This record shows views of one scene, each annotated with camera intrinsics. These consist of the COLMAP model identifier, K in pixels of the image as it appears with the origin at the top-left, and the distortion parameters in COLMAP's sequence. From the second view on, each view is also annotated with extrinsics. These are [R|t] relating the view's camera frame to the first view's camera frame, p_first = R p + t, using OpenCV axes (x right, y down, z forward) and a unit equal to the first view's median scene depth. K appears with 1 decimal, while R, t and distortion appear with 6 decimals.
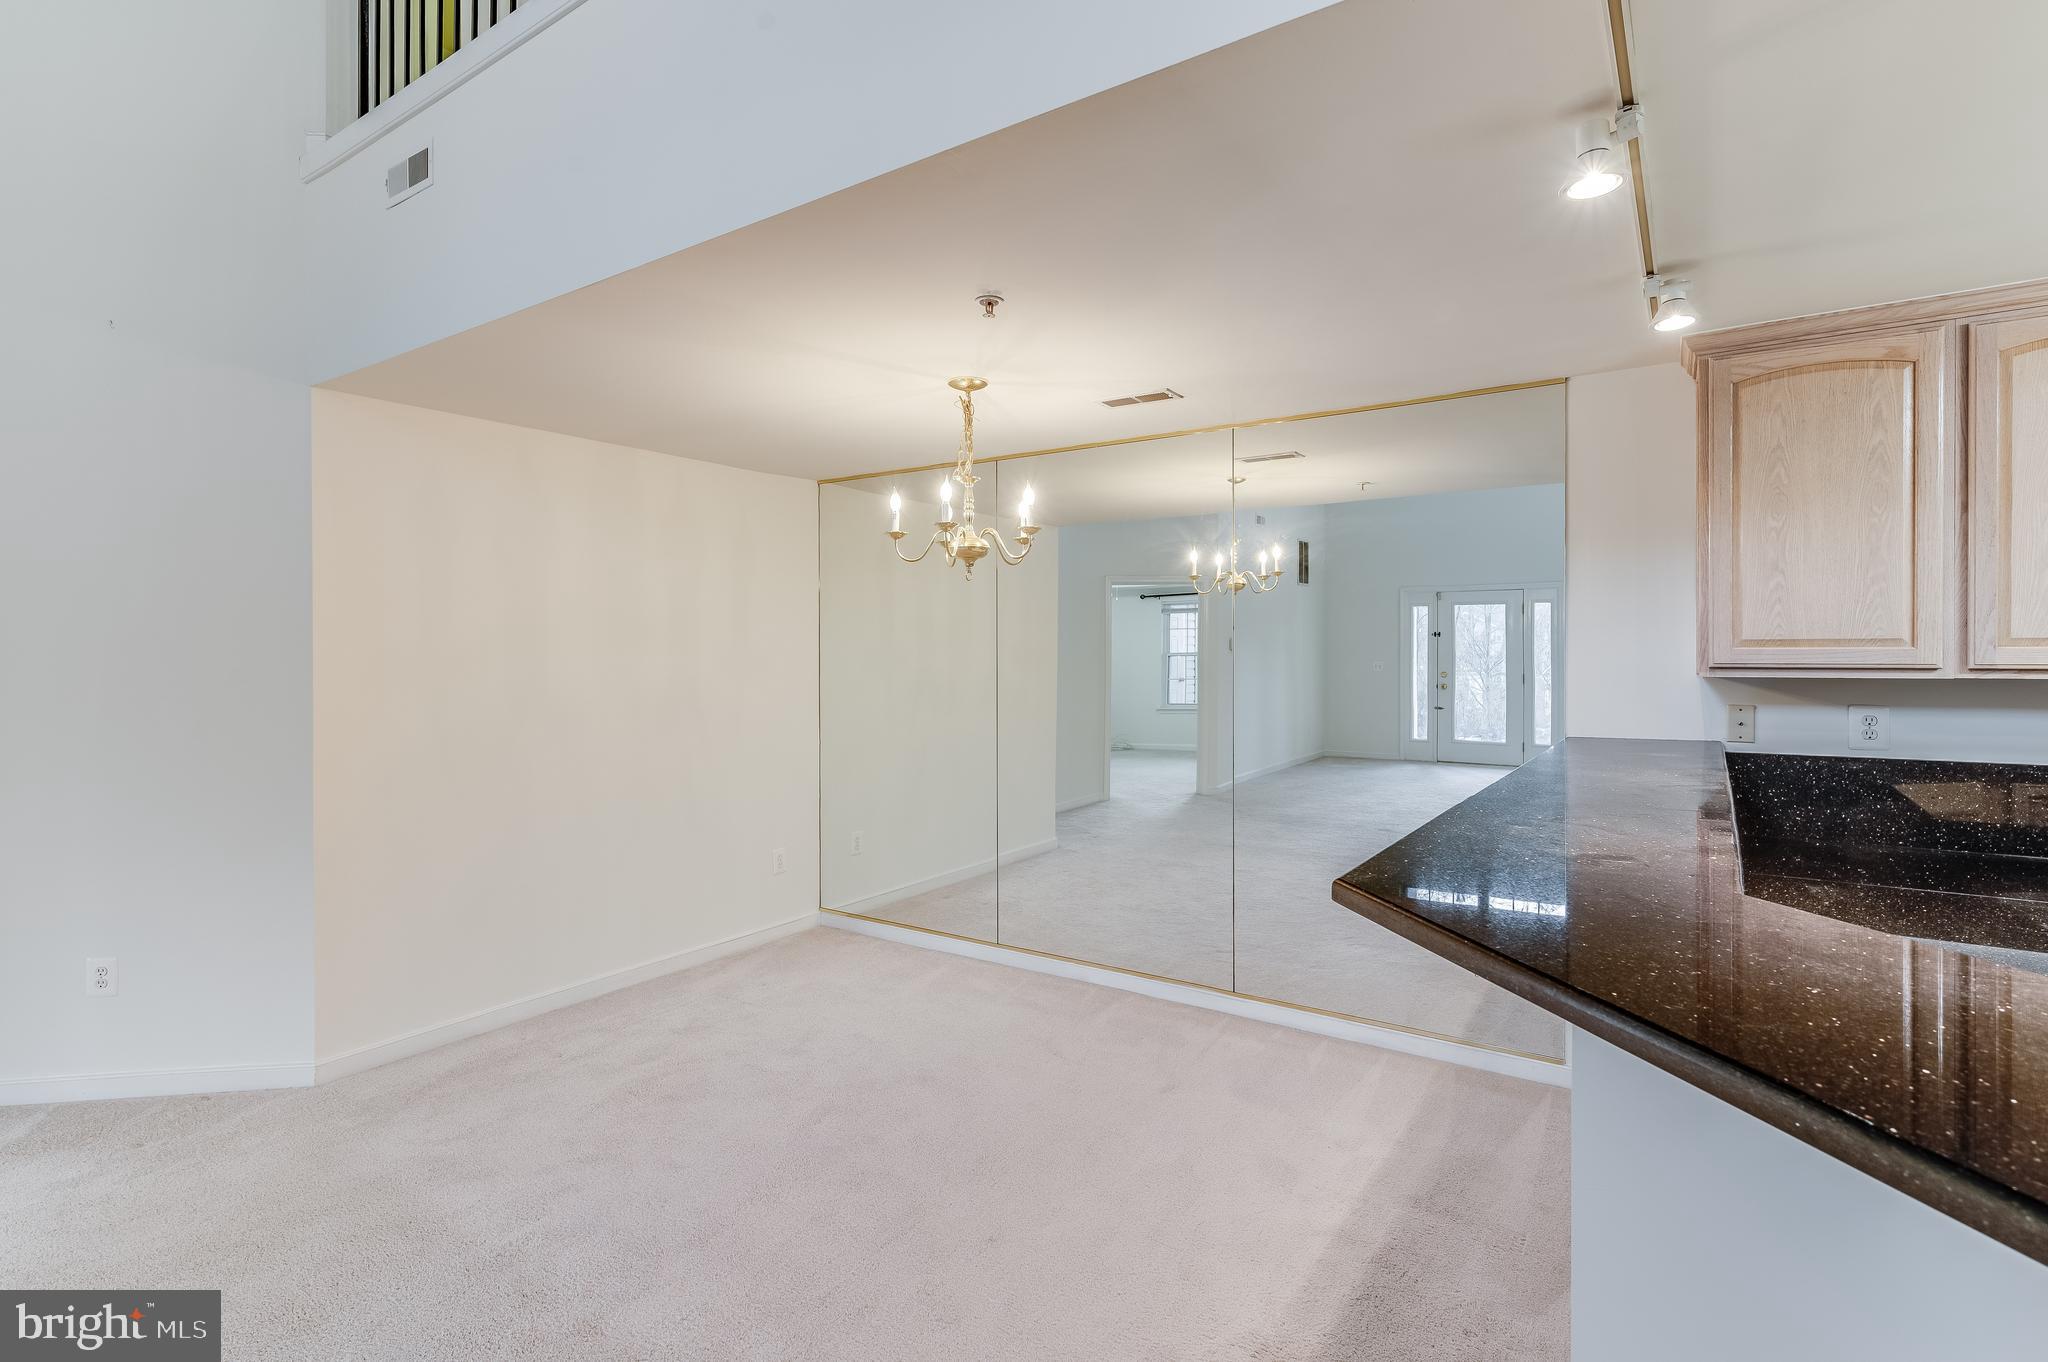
lens RADIAL K [[1010.3, 0, 1016.1], [0, 1010.3, 649.5], [0, 0, 1]] dist [-0.004801, 0.001438]
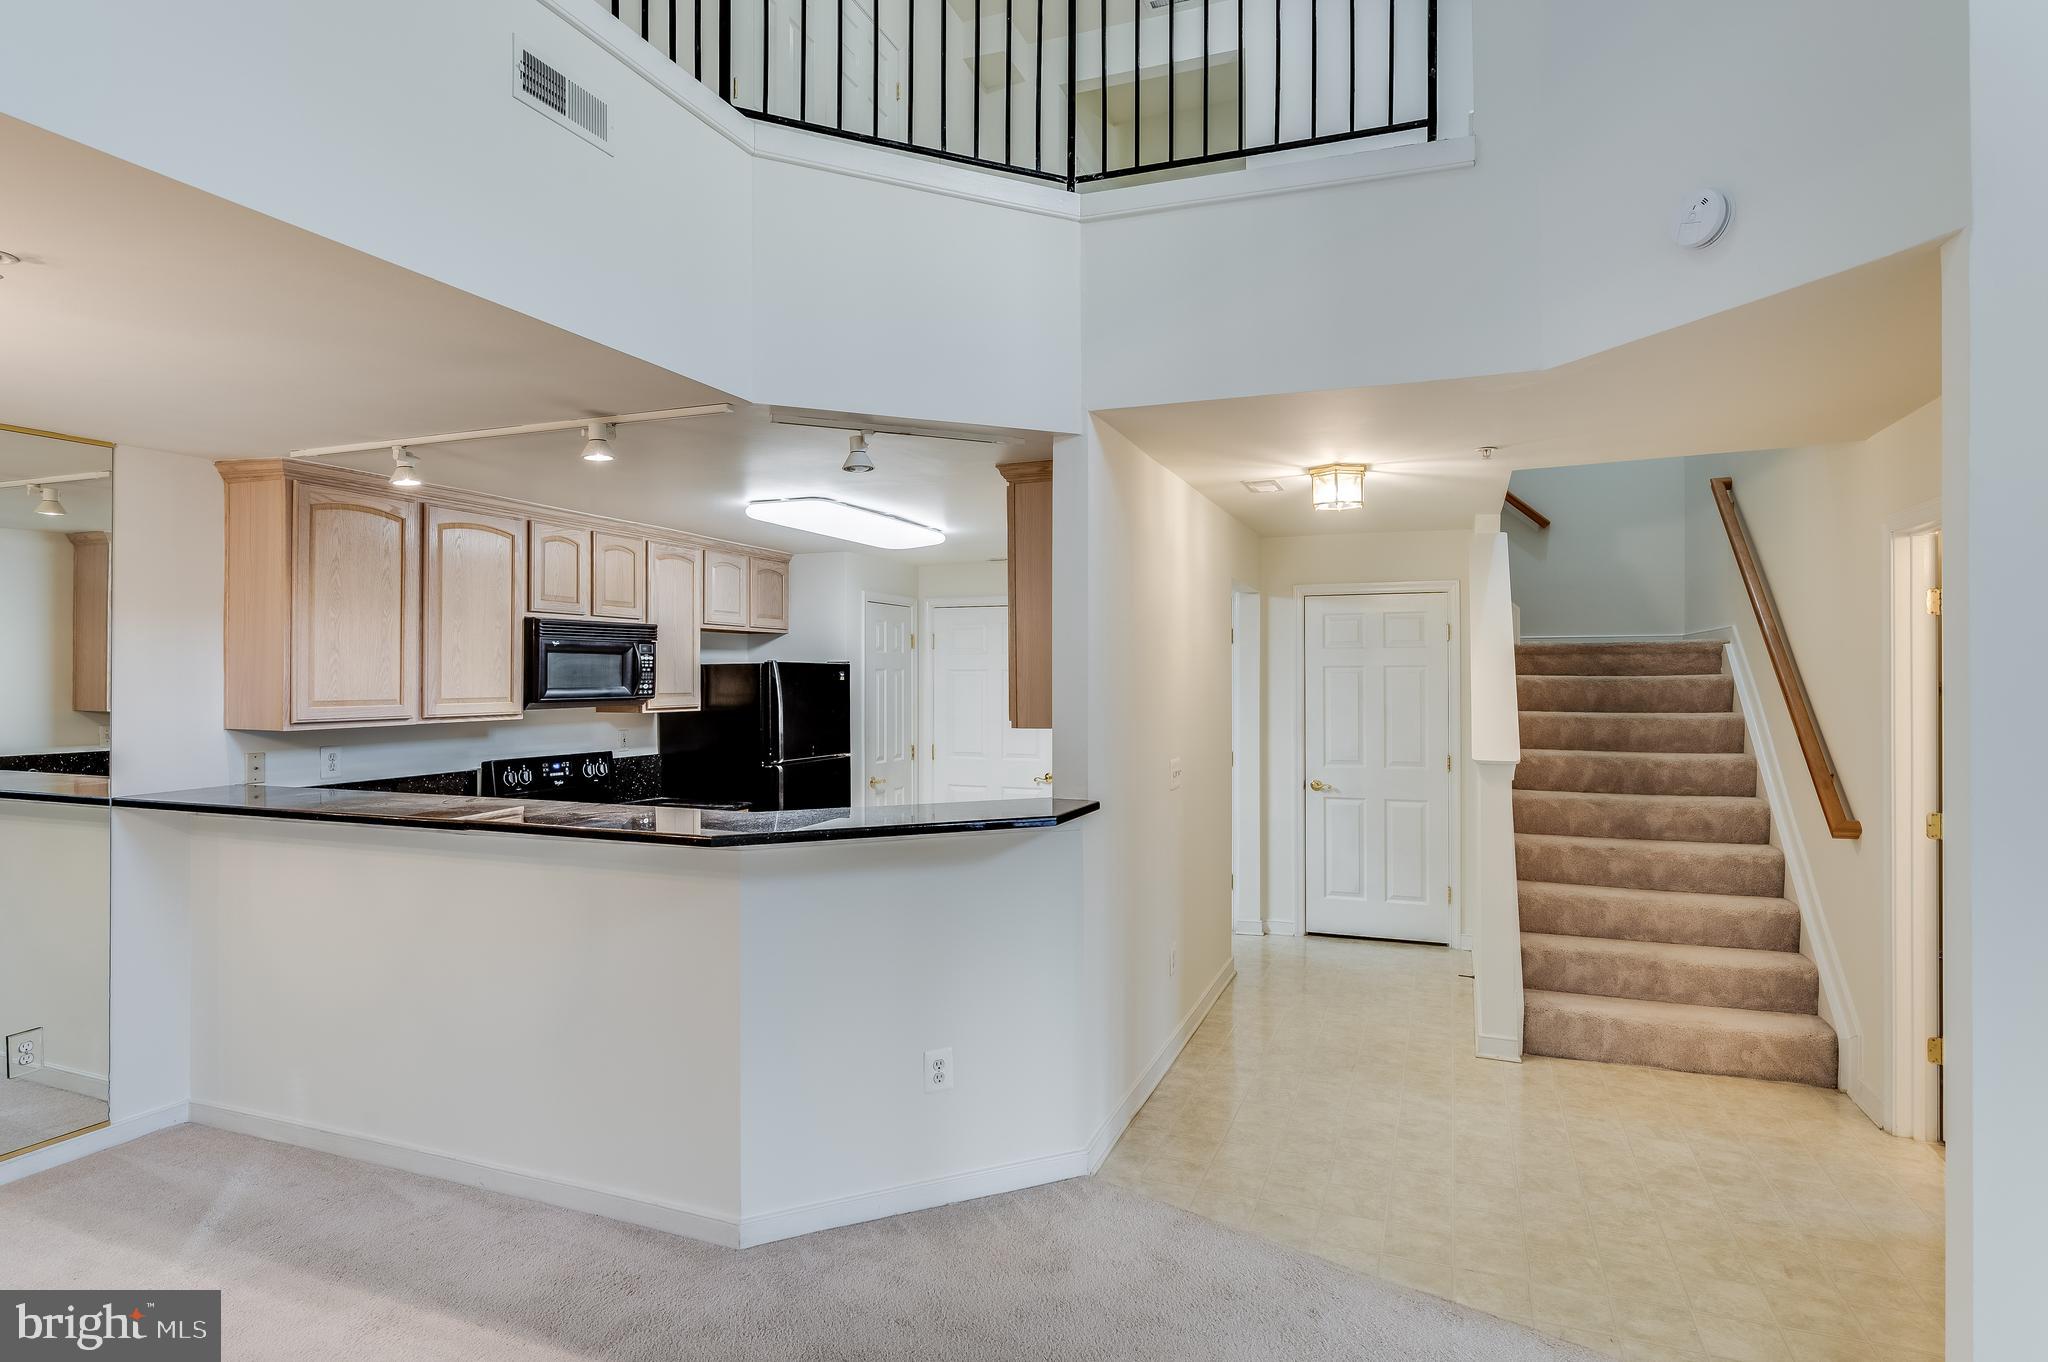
lens RADIAL K [[1074.7, 0, 1034.9], [0, 1074.7, 671.6], [0, 0, 1]] dist [-0.004863, 0.001753]
pose [[-0.229908, 0.009062, 0.973170, -0.731390], [0.003553, 0.999958, -0.008472, -0.028992], [-0.973206, 0.001510, -0.229931, 0.352181]]
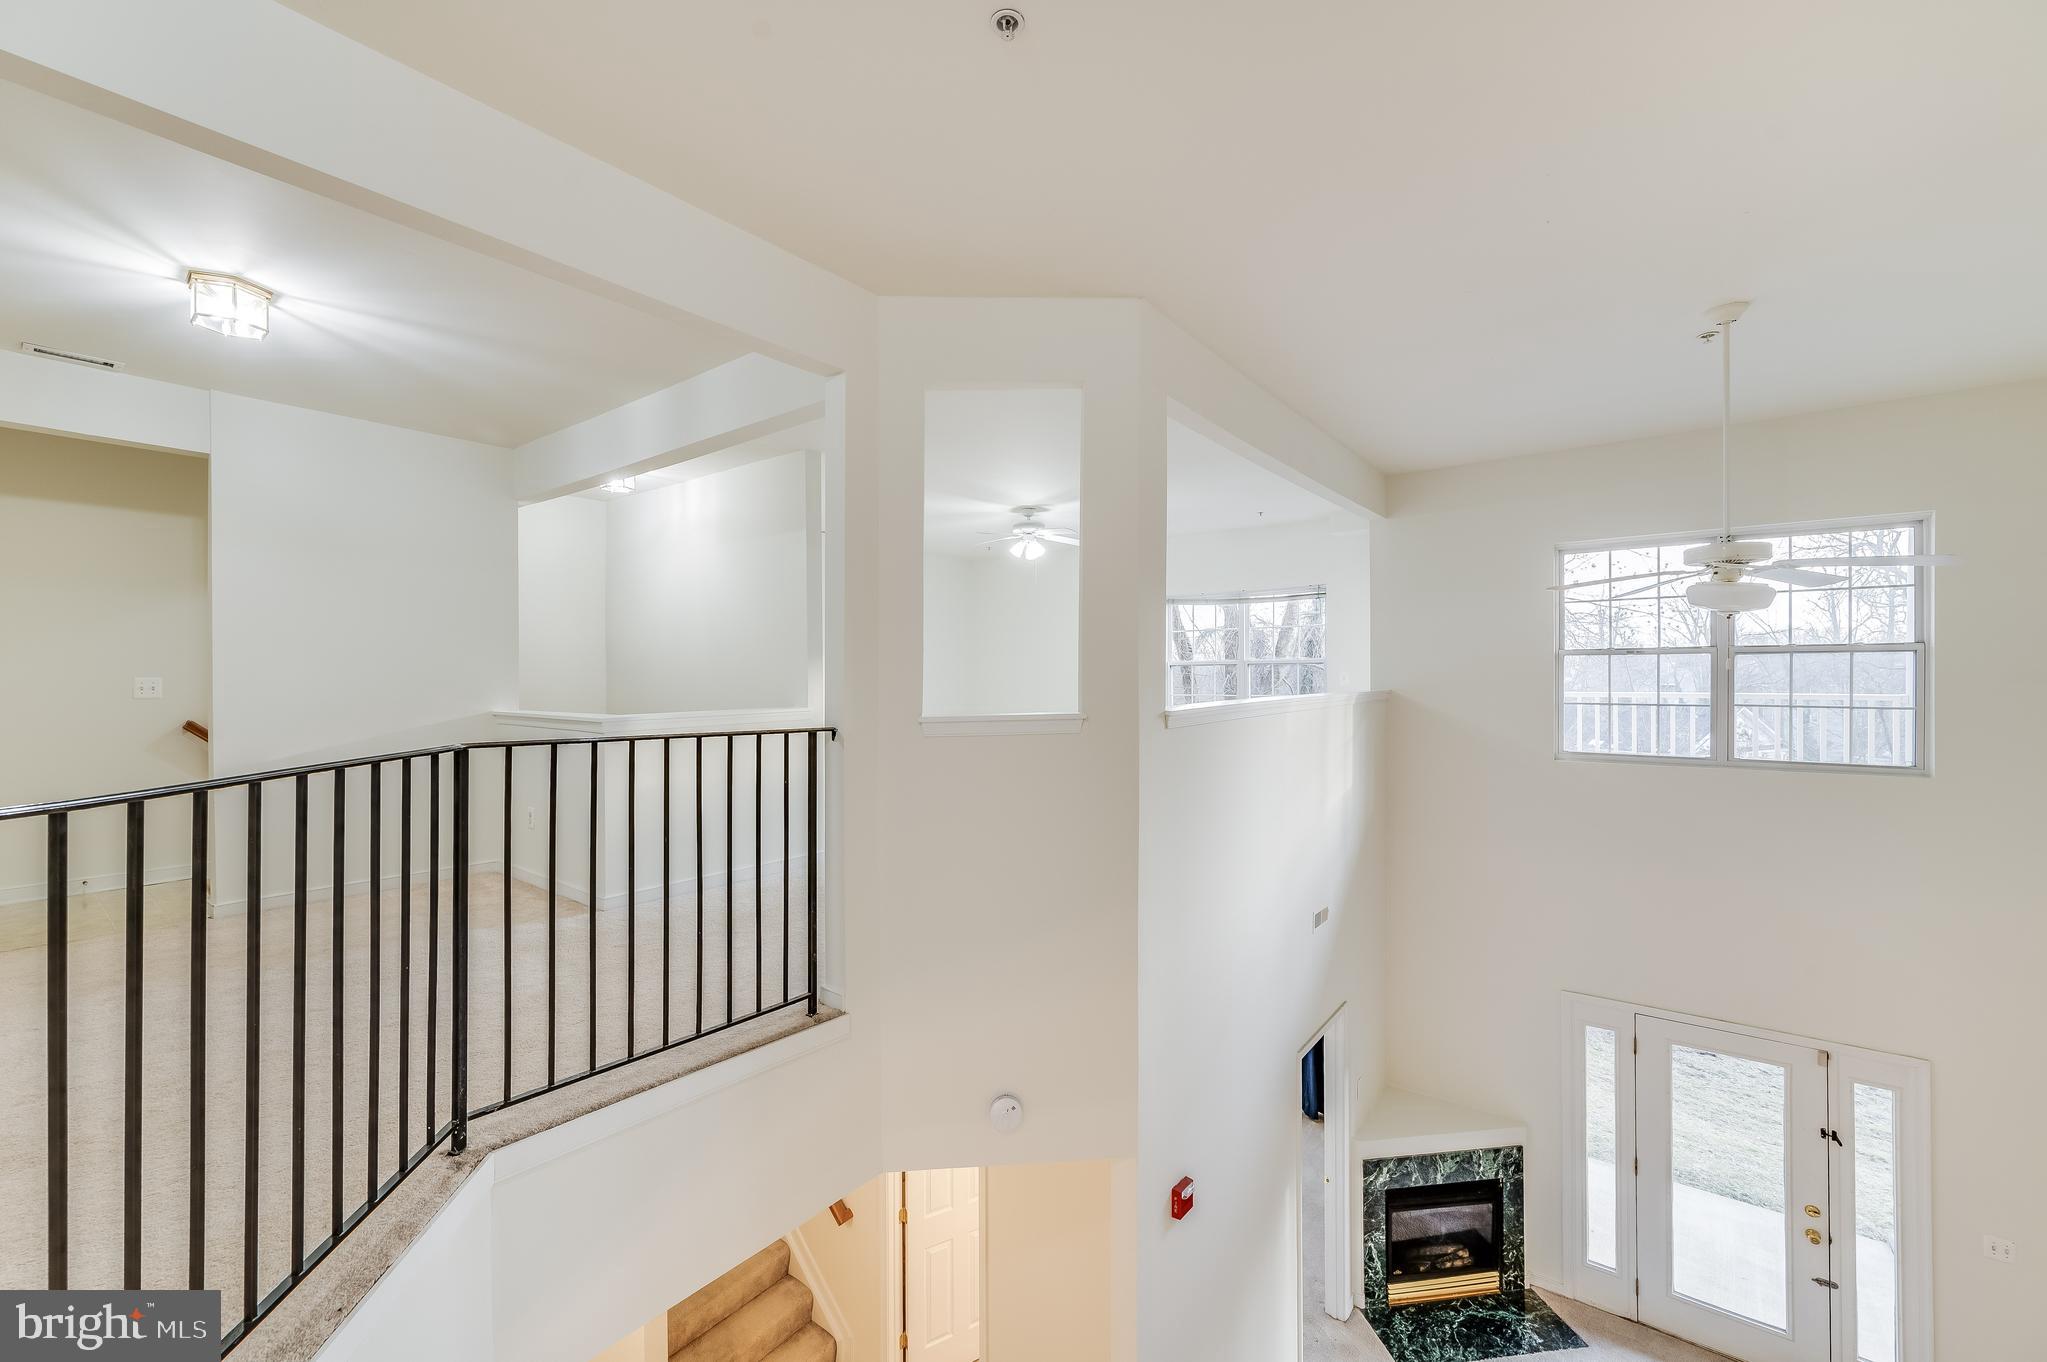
lens RADIAL K [[809.7, 0, 1023.6], [0, 809.7, 675.3], [0, 0, 1]] dist [-0.004065, 0.000087]
pose [[-0.998262, 0.010723, 0.057951, -0.178570], [0.010421, 0.999931, -0.005513, -0.883889], [-0.058006, -0.004900, -0.998304, 0.685648]]
